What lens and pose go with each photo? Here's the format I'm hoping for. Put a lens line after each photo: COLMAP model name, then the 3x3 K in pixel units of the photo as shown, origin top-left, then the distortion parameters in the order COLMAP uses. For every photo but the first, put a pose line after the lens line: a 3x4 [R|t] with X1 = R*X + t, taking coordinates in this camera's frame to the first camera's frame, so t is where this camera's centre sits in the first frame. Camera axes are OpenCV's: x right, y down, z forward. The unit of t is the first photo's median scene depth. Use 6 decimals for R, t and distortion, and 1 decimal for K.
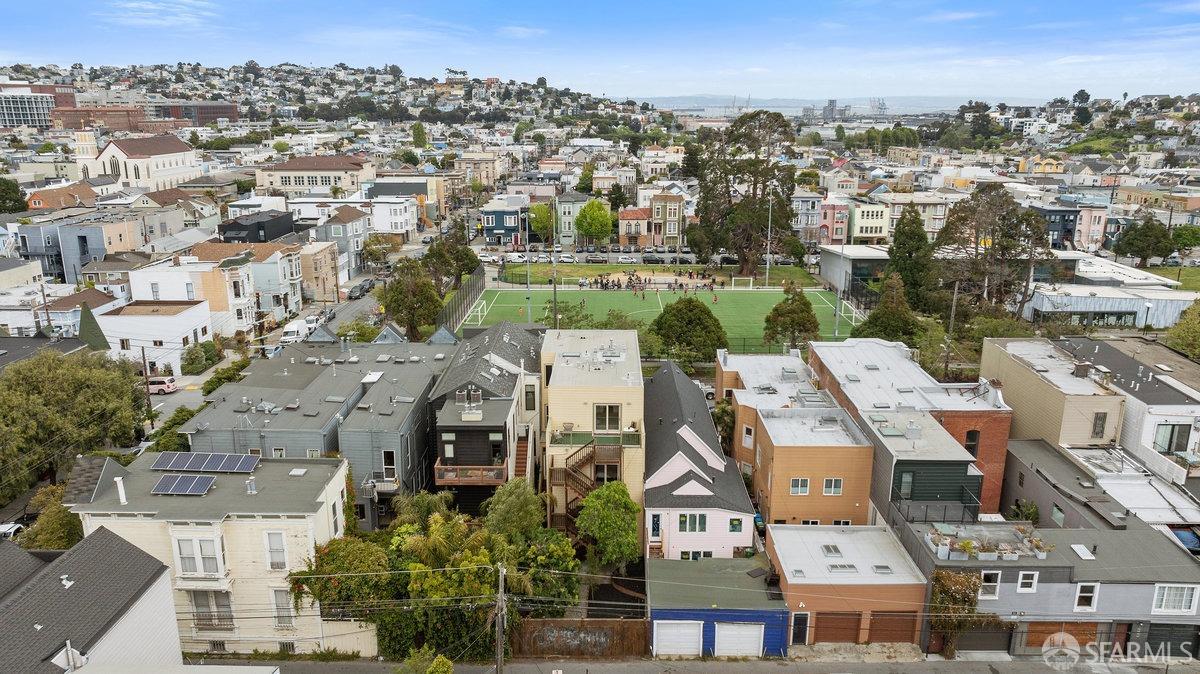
lens RADIAL K [[859.3, 0, 600.0], [0, 859.3, 337.0], [0, 0, 1]] dist [-0.033286, 0.036037]
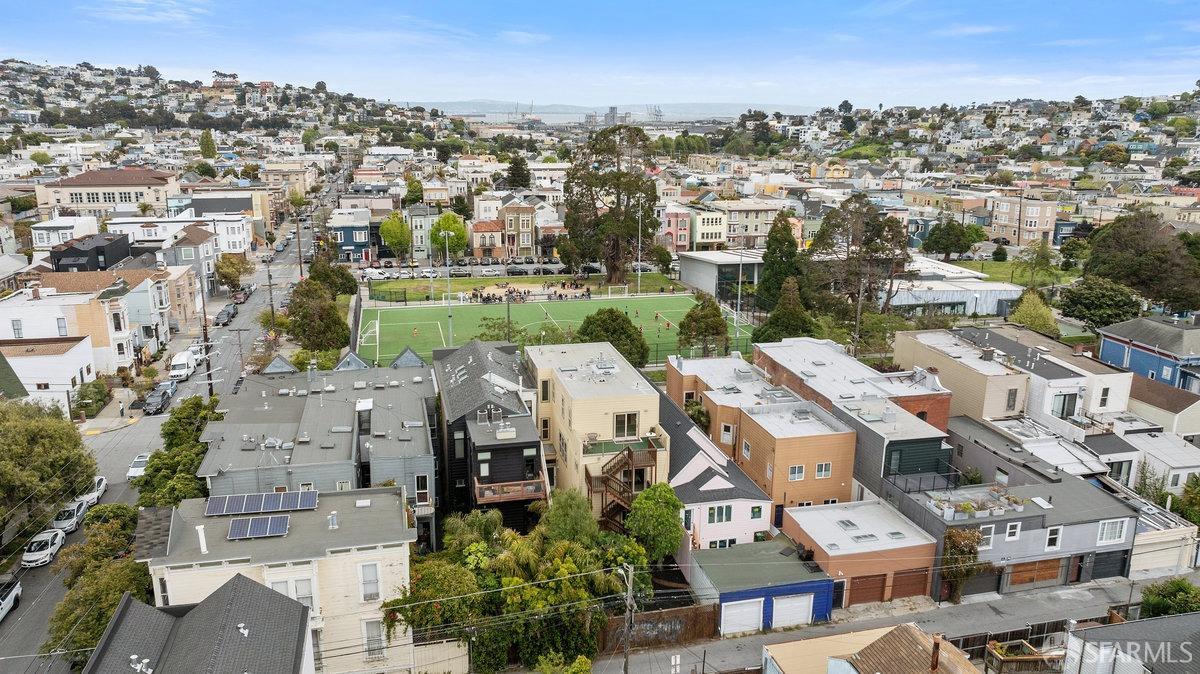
lens RADIAL K [[870.8, 0, 600.0], [0, 870.8, 337.0], [0, 0, 1]] dist [-0.018663, 0.002041]
pose [[0.968861, -0.054883, 0.241445, -0.225928], [0.057093, 0.998367, -0.002160, -0.012575], [-0.240932, 0.015878, 0.970412, -0.037165]]
